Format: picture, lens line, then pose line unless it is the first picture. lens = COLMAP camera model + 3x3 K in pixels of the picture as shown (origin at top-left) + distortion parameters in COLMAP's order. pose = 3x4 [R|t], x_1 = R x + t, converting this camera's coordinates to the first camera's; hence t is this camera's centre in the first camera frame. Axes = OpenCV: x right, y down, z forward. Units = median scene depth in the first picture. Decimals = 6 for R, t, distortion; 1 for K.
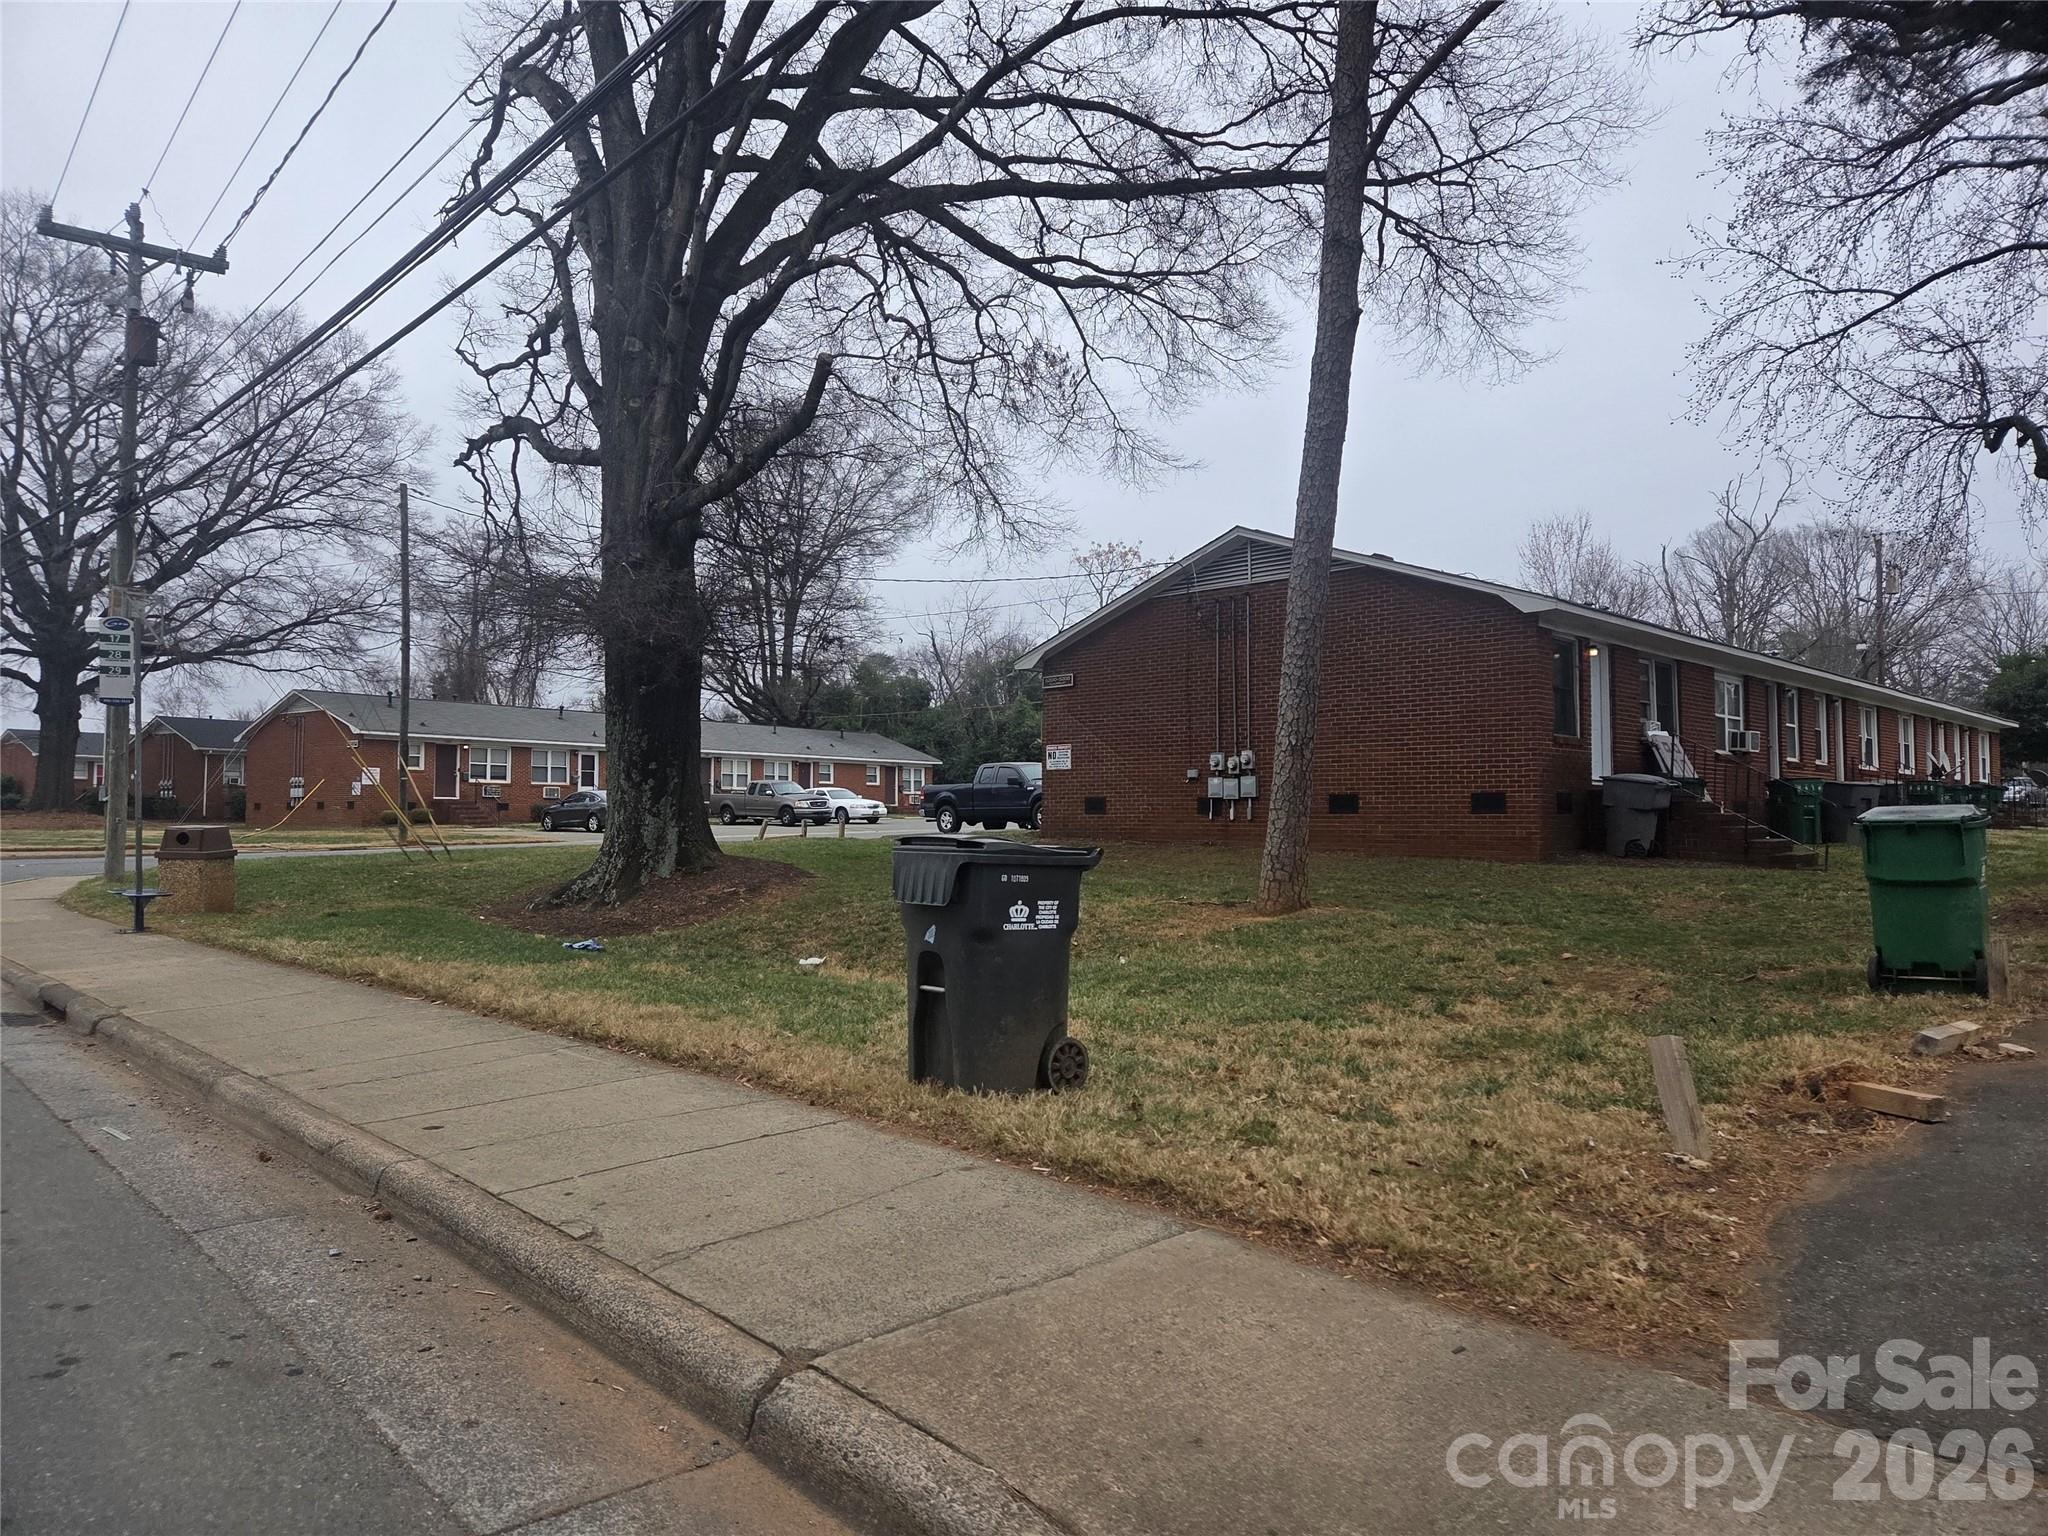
lens RADIAL K [[1290.1, 0, 1021.5], [0, 1290.1, 797.7], [0, 0, 1]] dist [-0.040344, 0.002321]
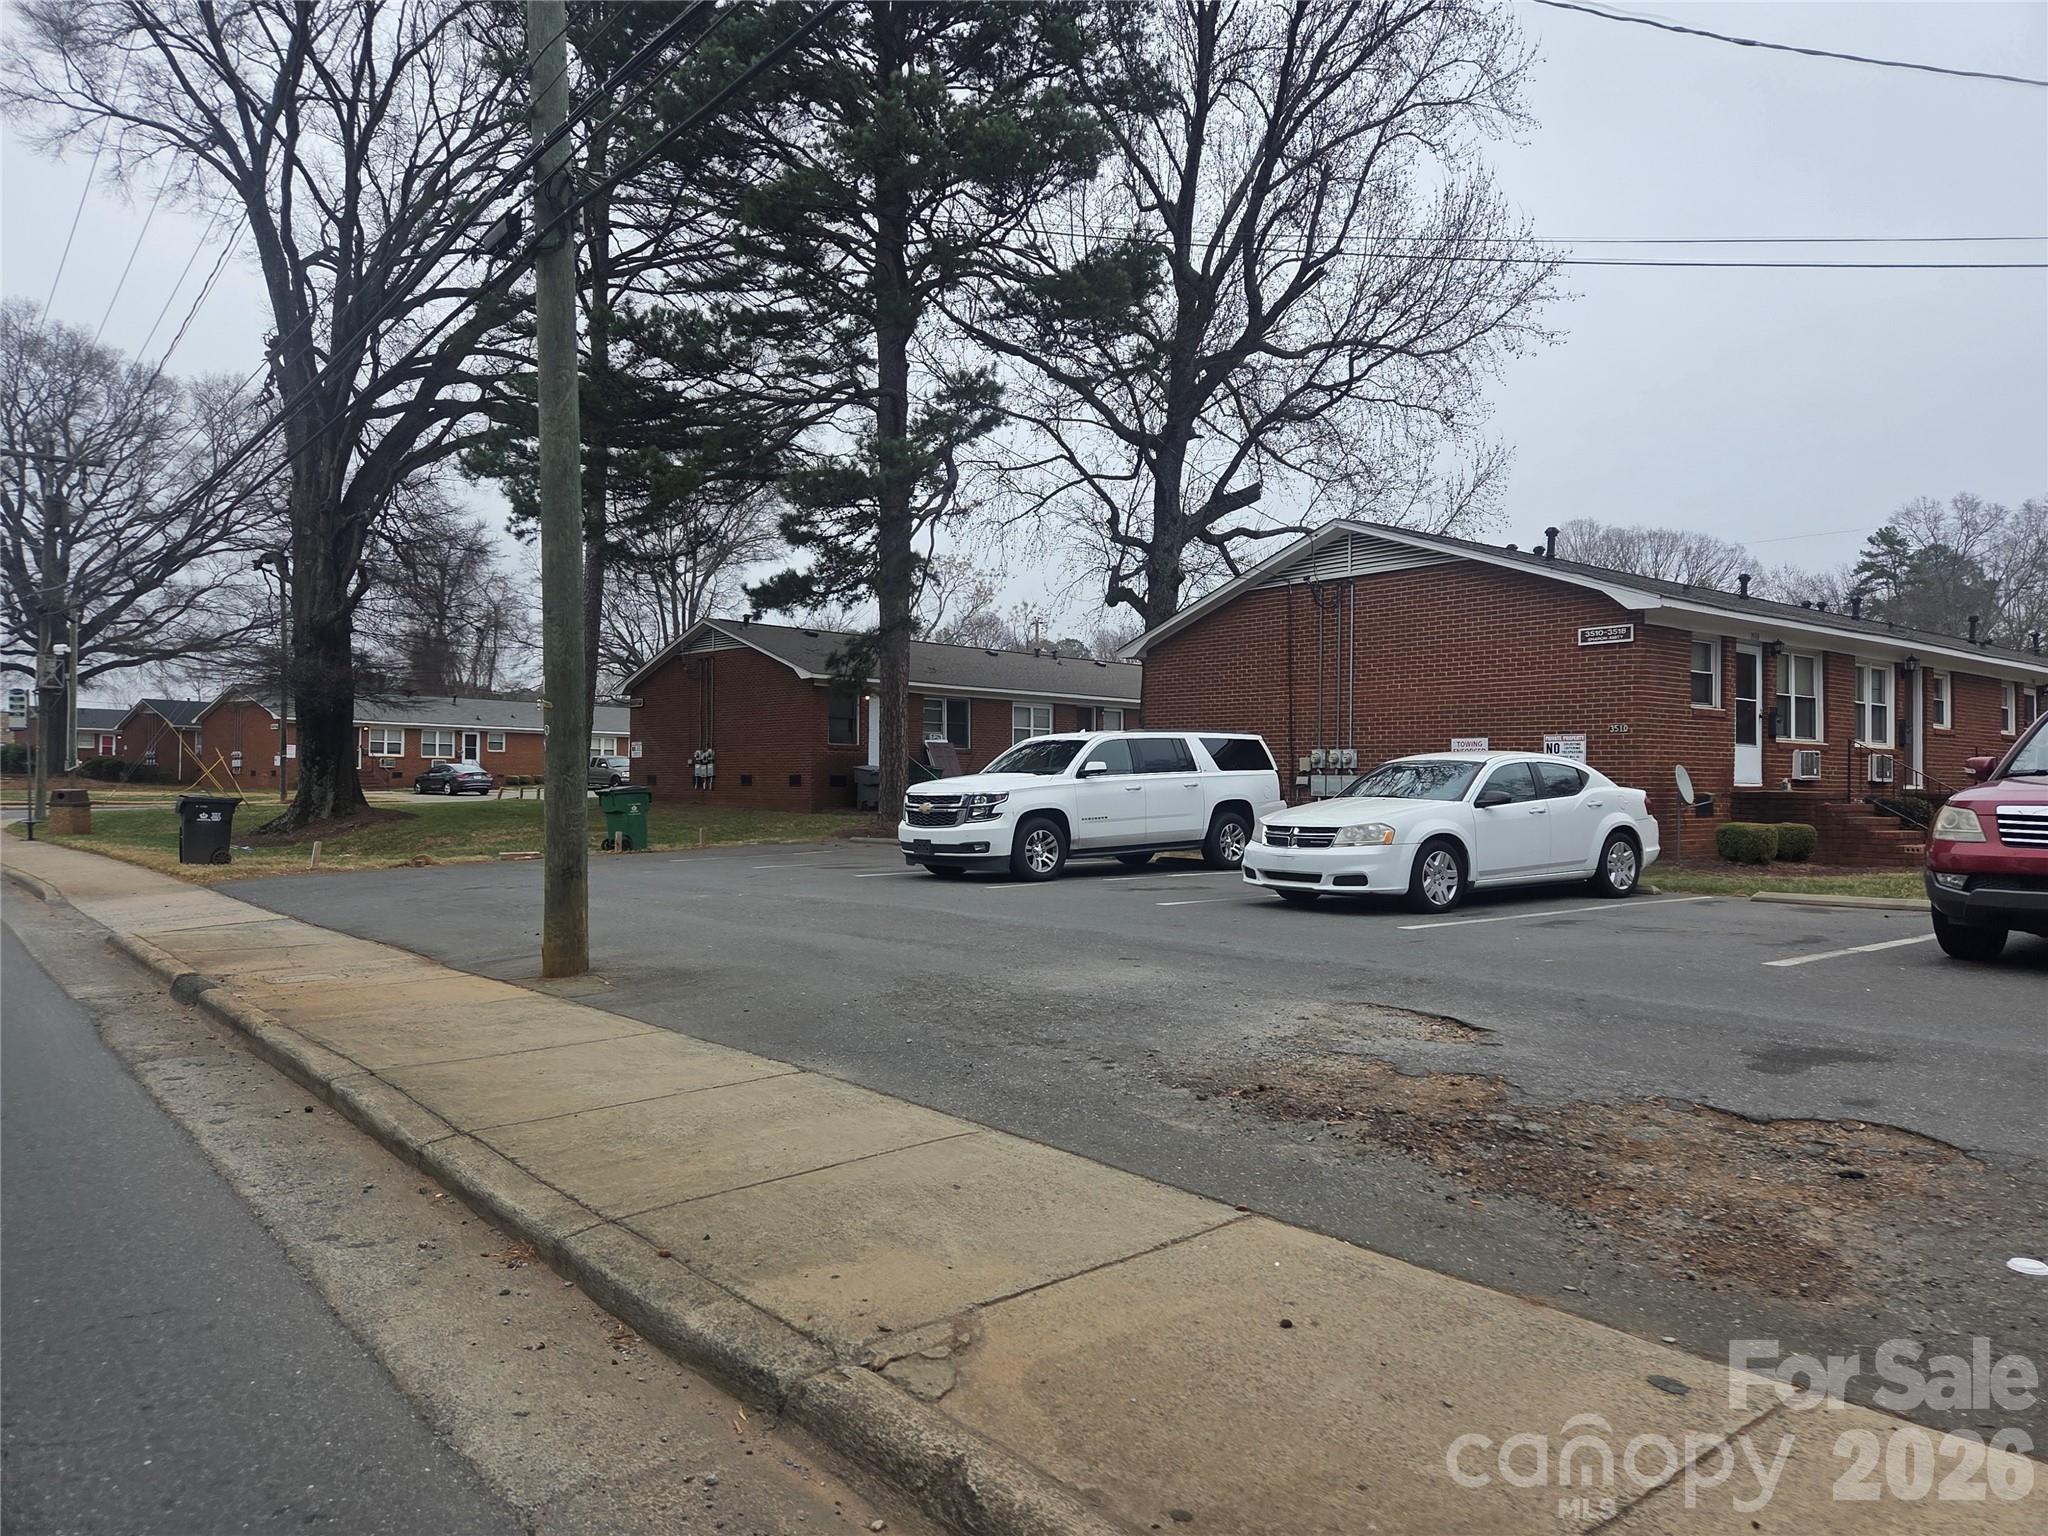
lens RADIAL K [[1384.6, 0, 1024.0], [0, 1384.6, 768.0], [0, 0, 1]] dist [0.003629, -0.001270]
pose [[0.997478, 0.007100, -0.070619, 0.659061], [-0.006868, 0.999970, 0.003524, -0.019199], [0.070642, -0.003030, 0.997497, -0.697945]]
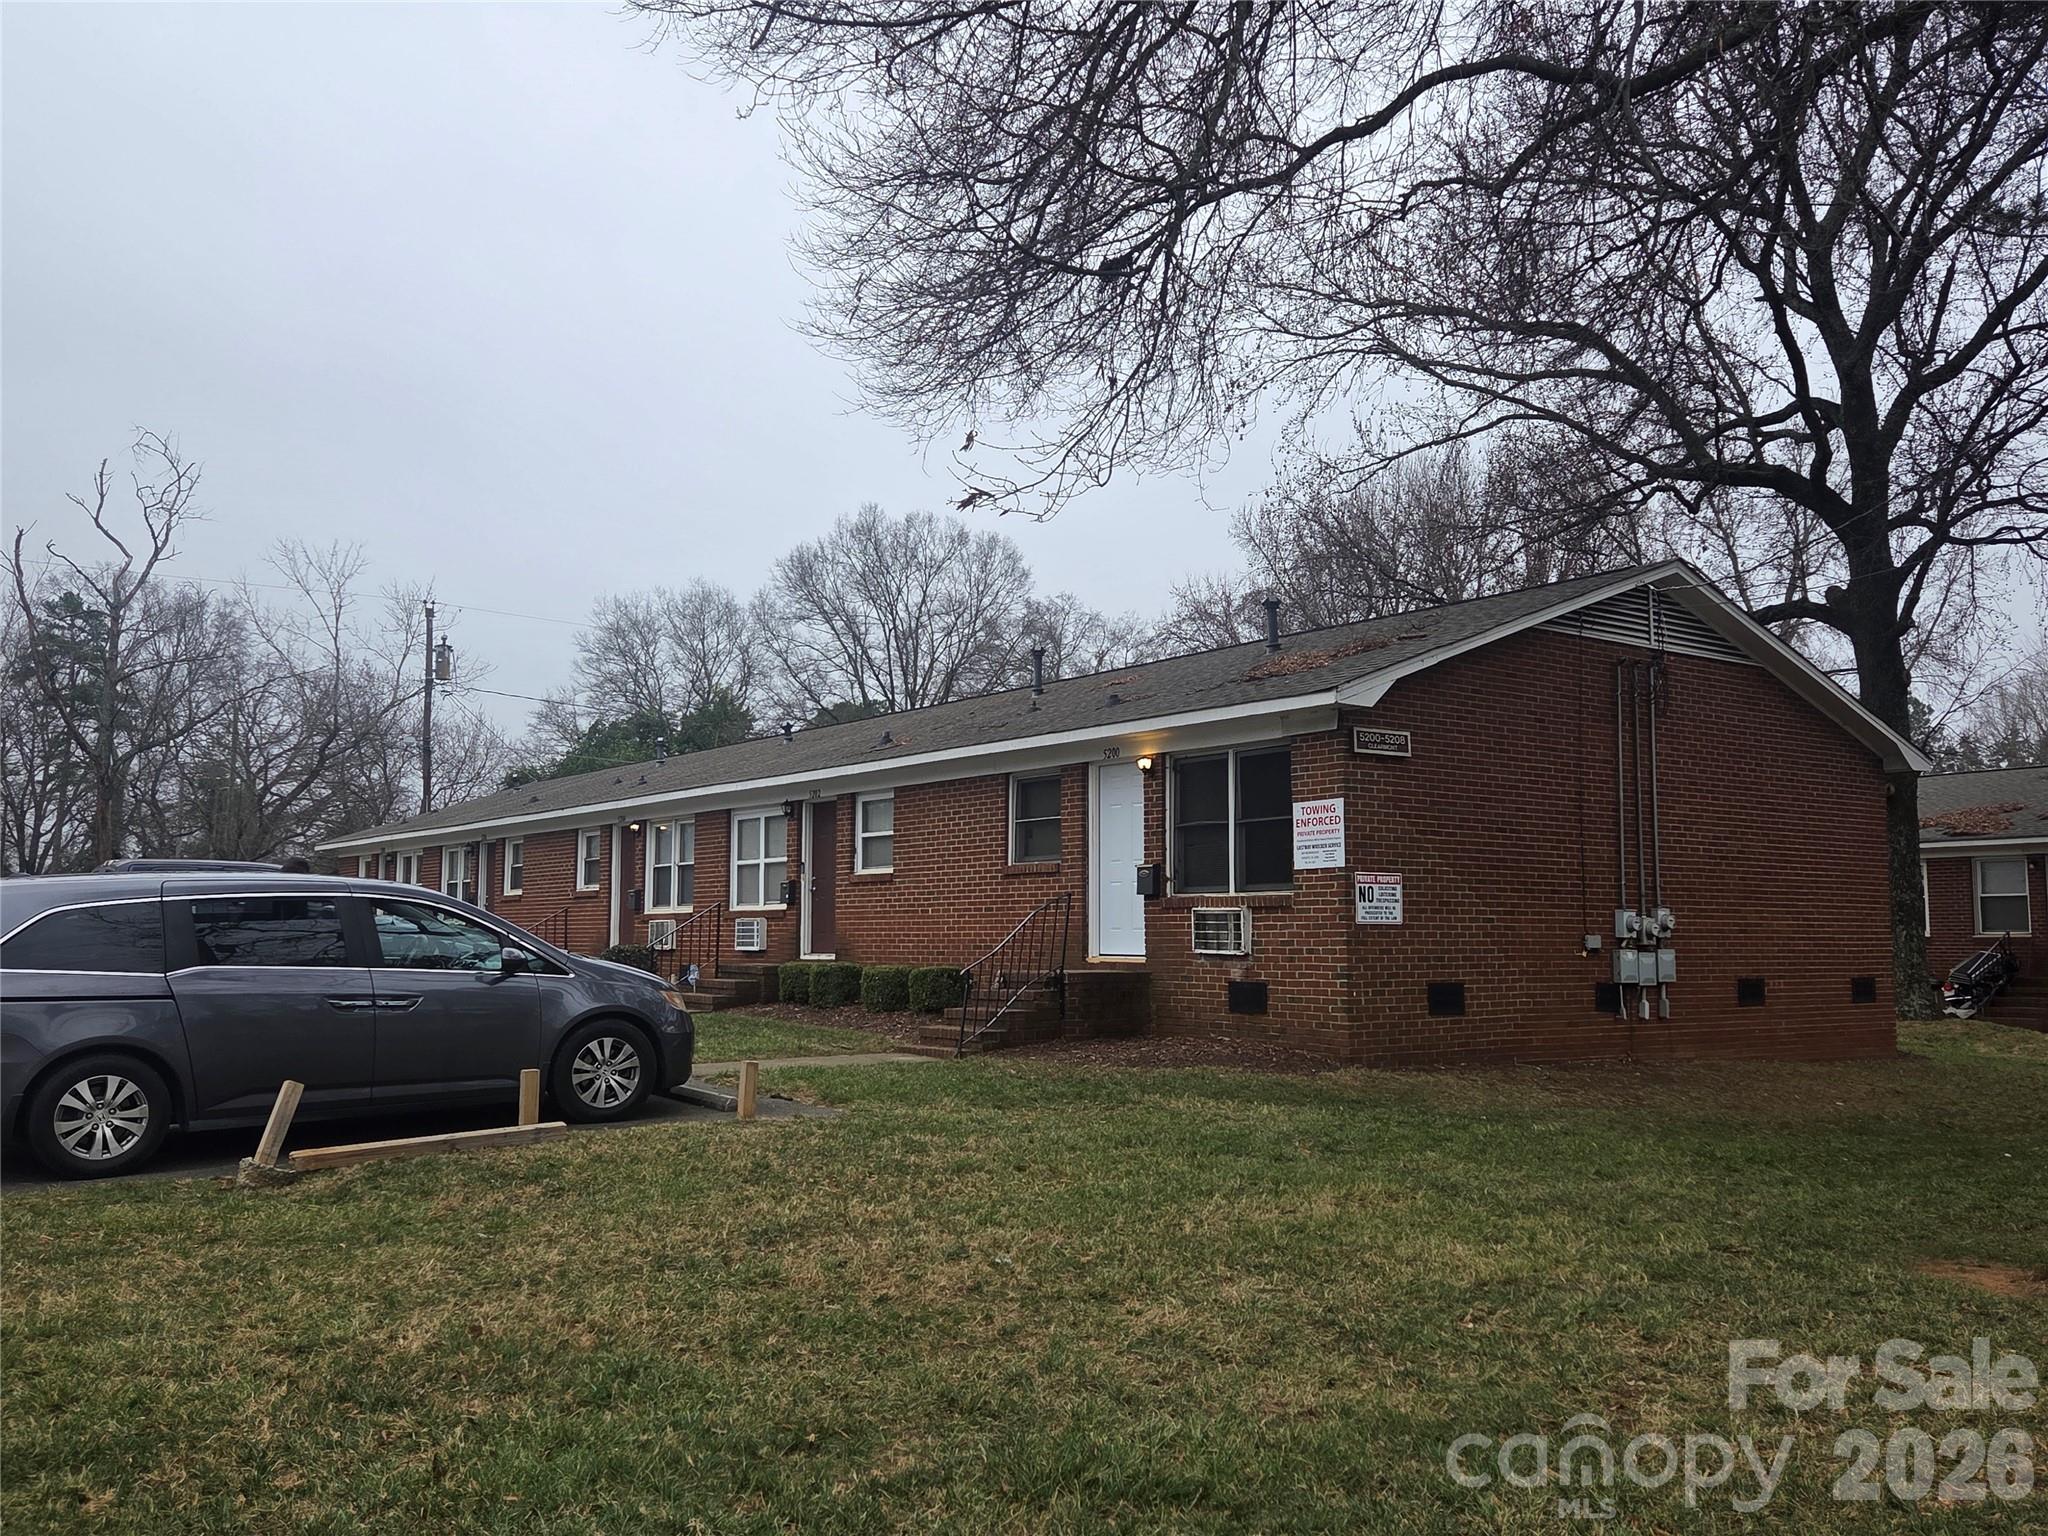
lens RADIAL K [[1706.1, 0, 1024.0], [0, 1706.1, 768.0], [0, 0, 1]] dist [0.003310, 0.001719]
pose [[0.160437, 0.106890, 0.981241, -0.663168], [-0.013740, 0.994265, -0.106062, -0.011133], [-0.986950, 0.003534, 0.160985, 1.099415]]
